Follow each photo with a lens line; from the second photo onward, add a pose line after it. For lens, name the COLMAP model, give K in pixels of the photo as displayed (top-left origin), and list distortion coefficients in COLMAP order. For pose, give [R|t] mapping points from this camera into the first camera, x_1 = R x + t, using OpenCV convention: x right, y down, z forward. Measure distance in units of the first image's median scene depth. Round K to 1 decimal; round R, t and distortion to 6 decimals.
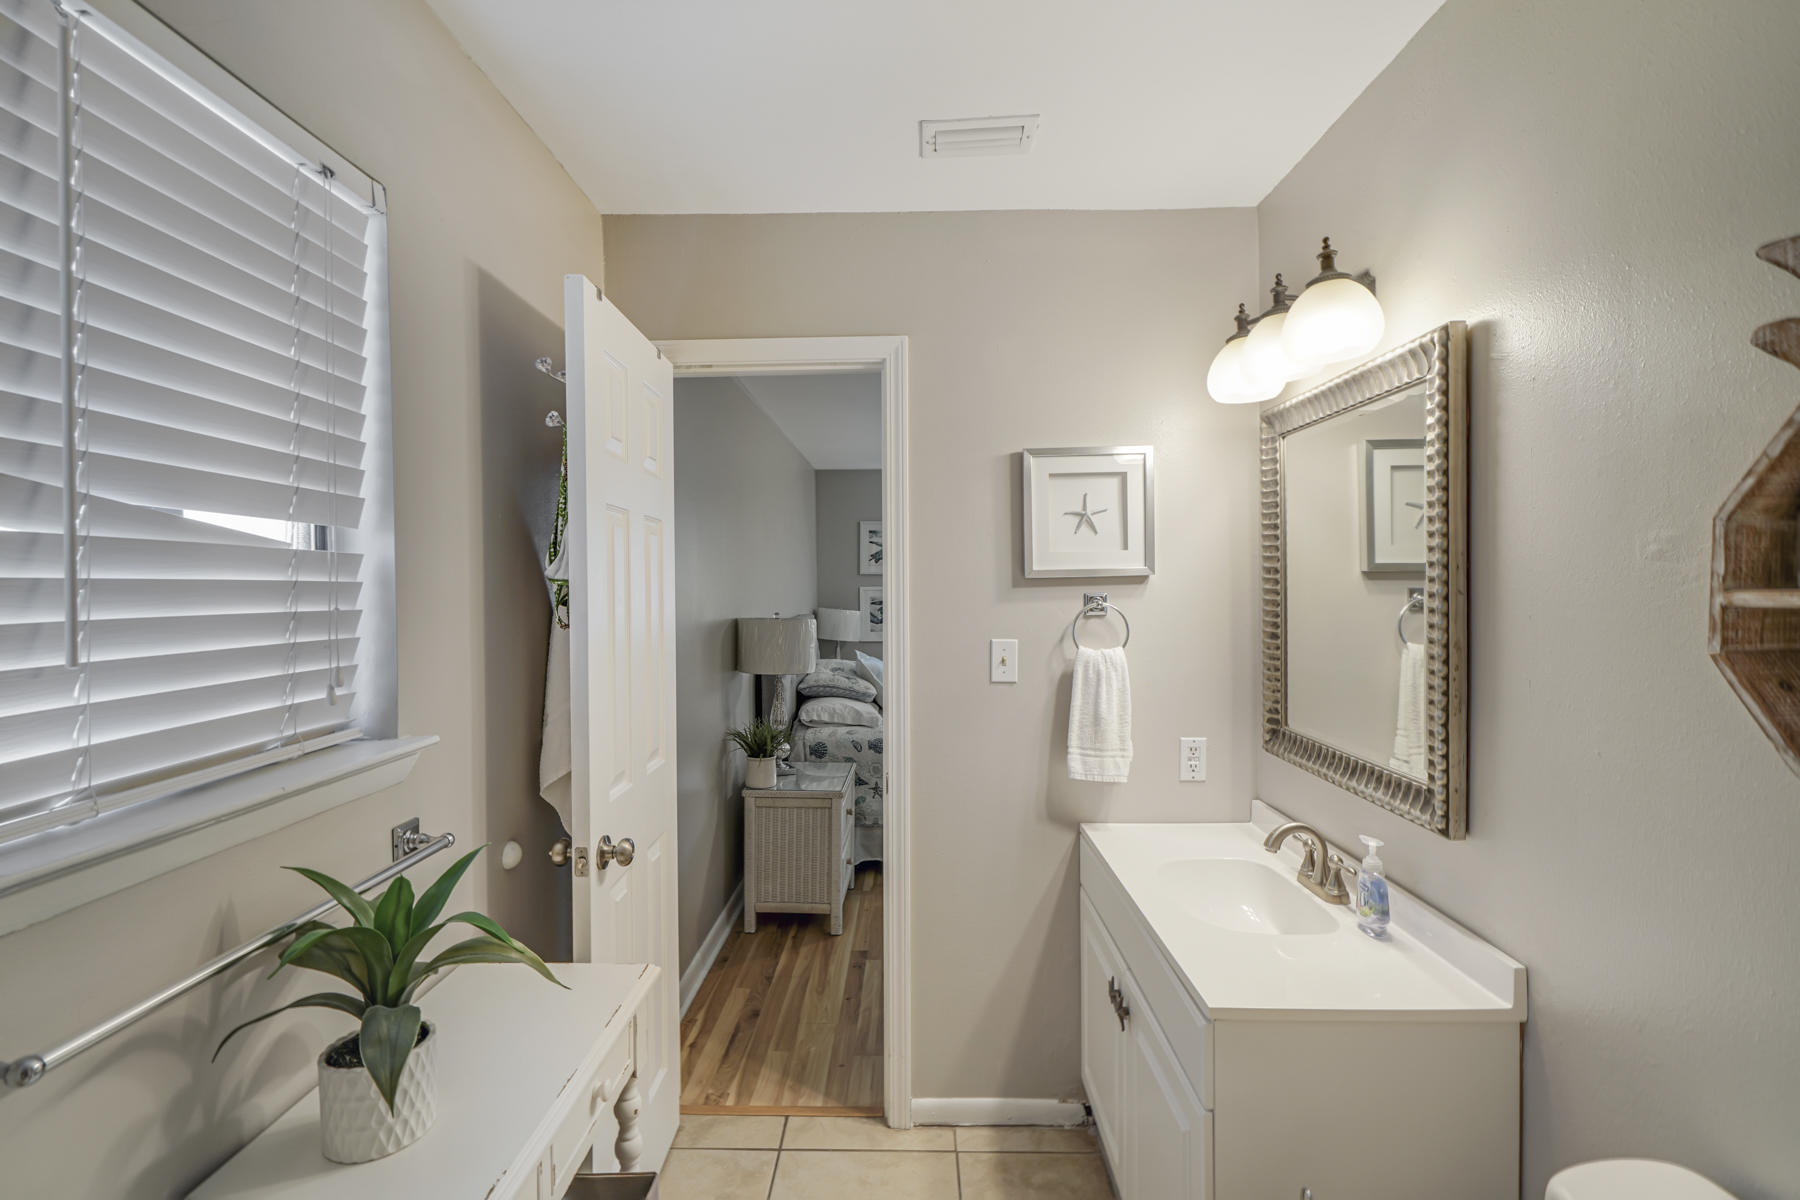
lens RADIAL K [[714.7, 0, 900.3], [0, 714.7, 612.1], [0, 0, 1]] dist [-0.001568, -0.000143]
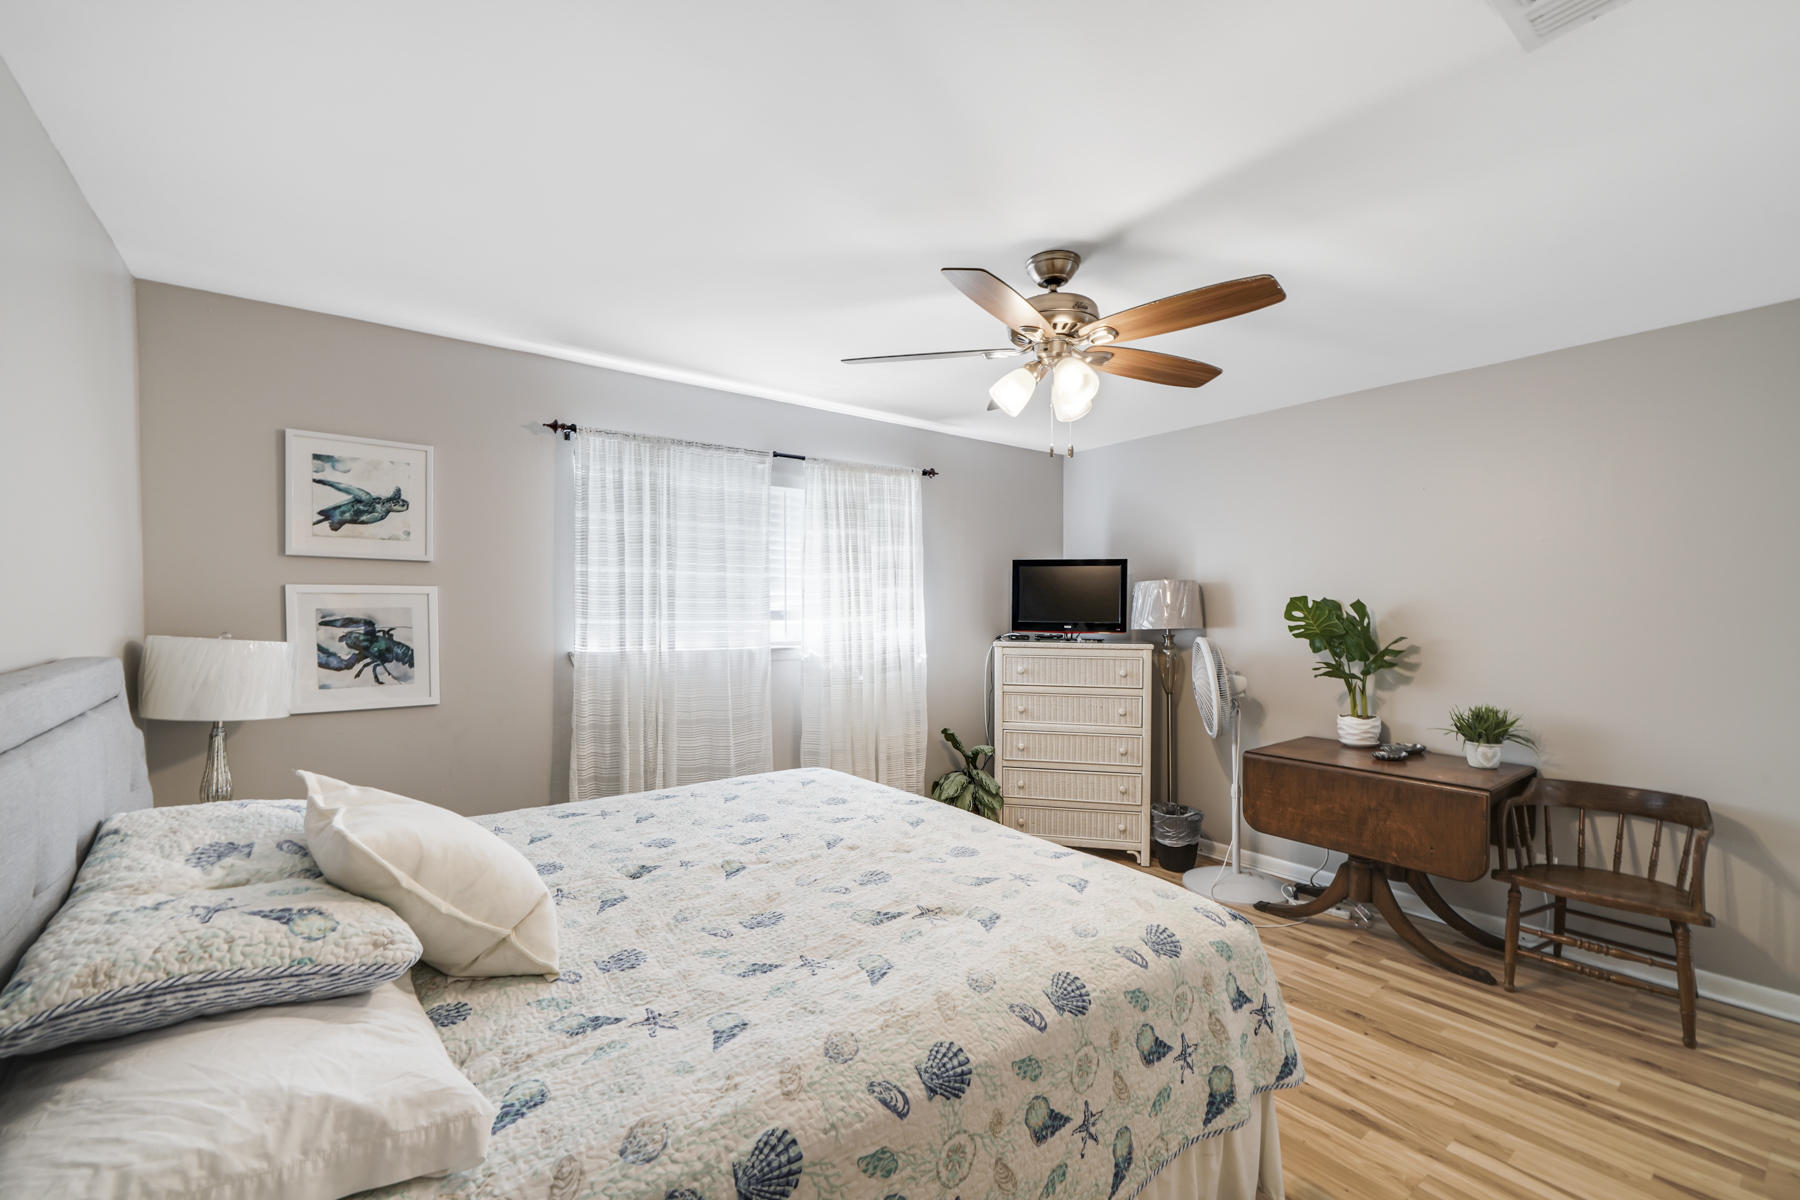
lens RADIAL K [[714.7, 0, 900.3], [0, 714.7, 612.1], [0, 0, 1]] dist [-0.001568, -0.000143]
pose [[0.771323, 0.002012, 0.636441, -0.046478], [0.012401, 0.999758, -0.018189, -0.006945], [-0.636324, 0.021922, 0.771111, 0.468236]]
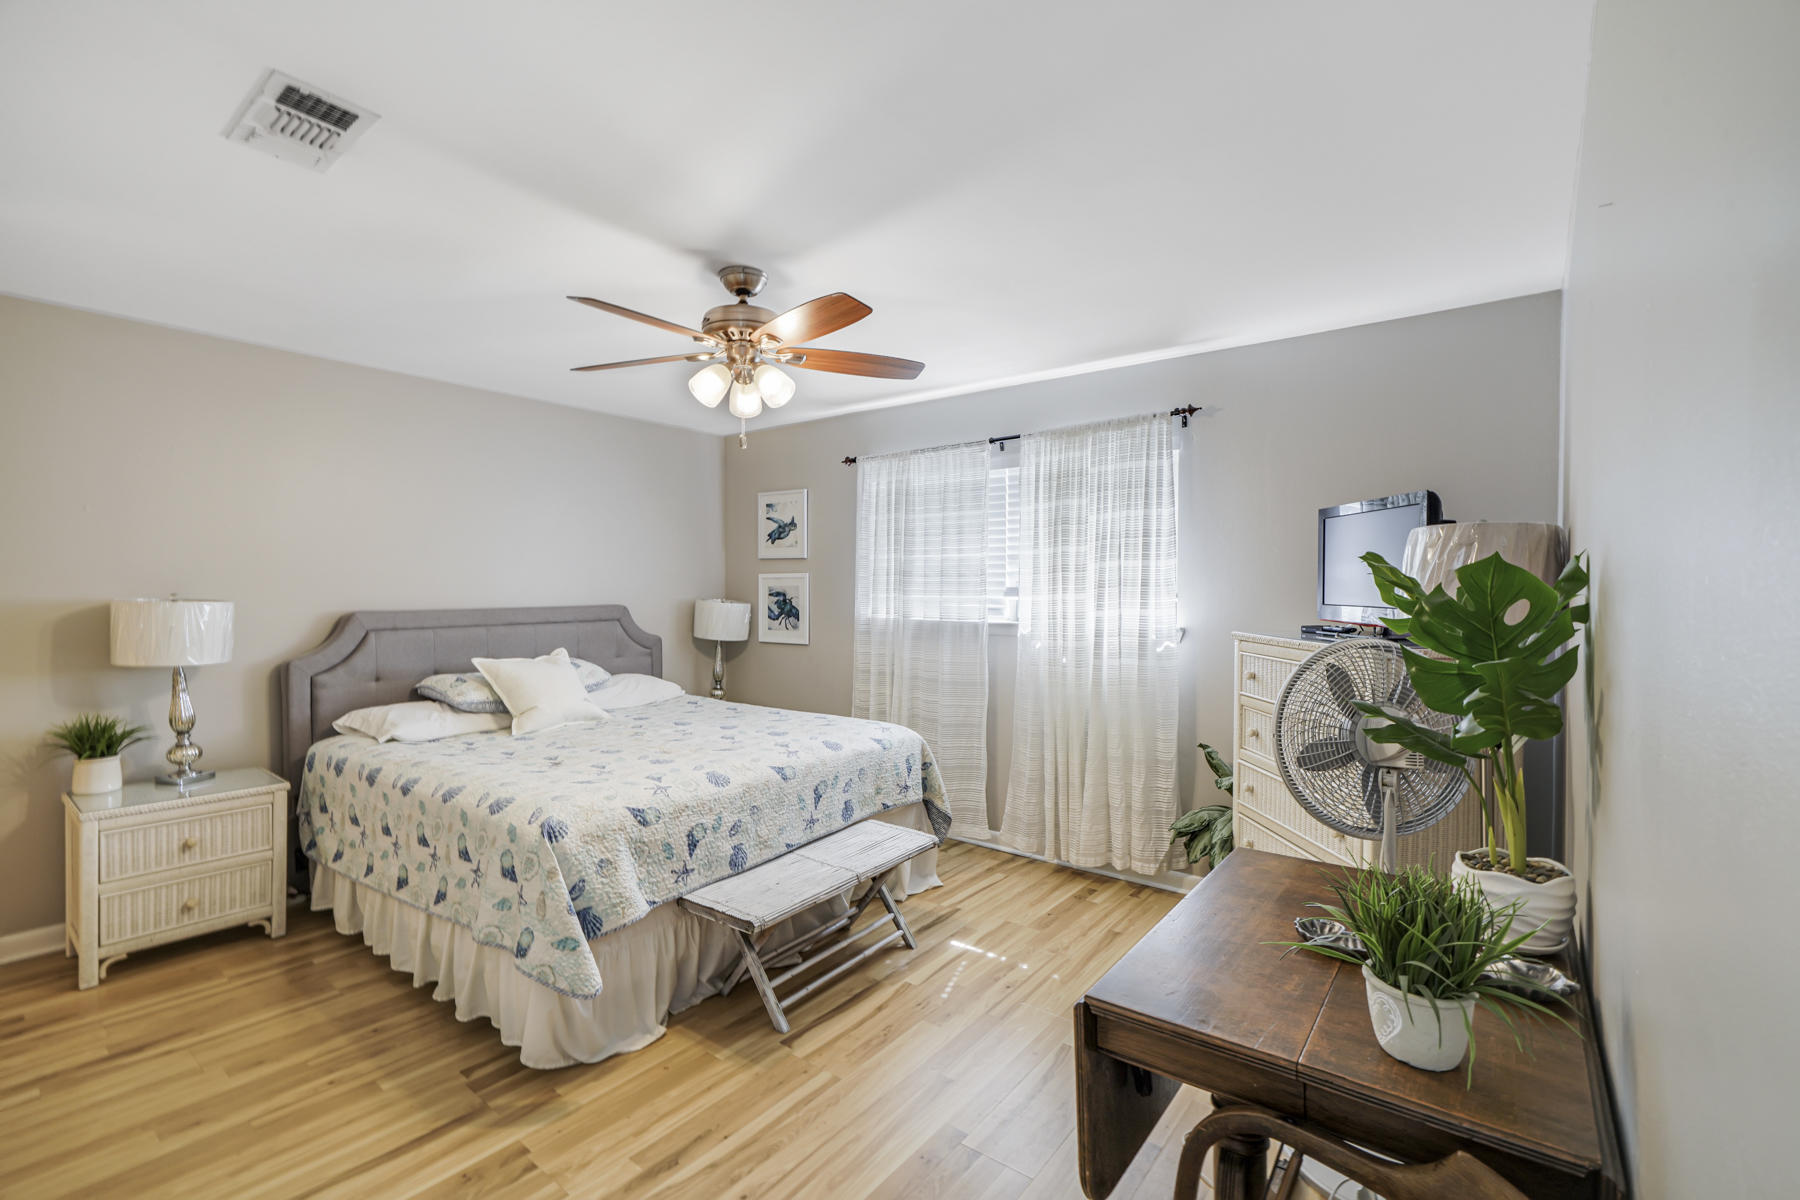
lens RADIAL K [[756.5, 0, 900.0], [0, 756.5, 600.0], [0, 0, 1]] dist [0.000813, 0.000108]
pose [[0.839725, 0.012032, -0.542879, 0.579170], [-0.018194, 0.999817, -0.005984, -0.003584], [0.542707, 0.014902, 0.839790, 0.384000]]
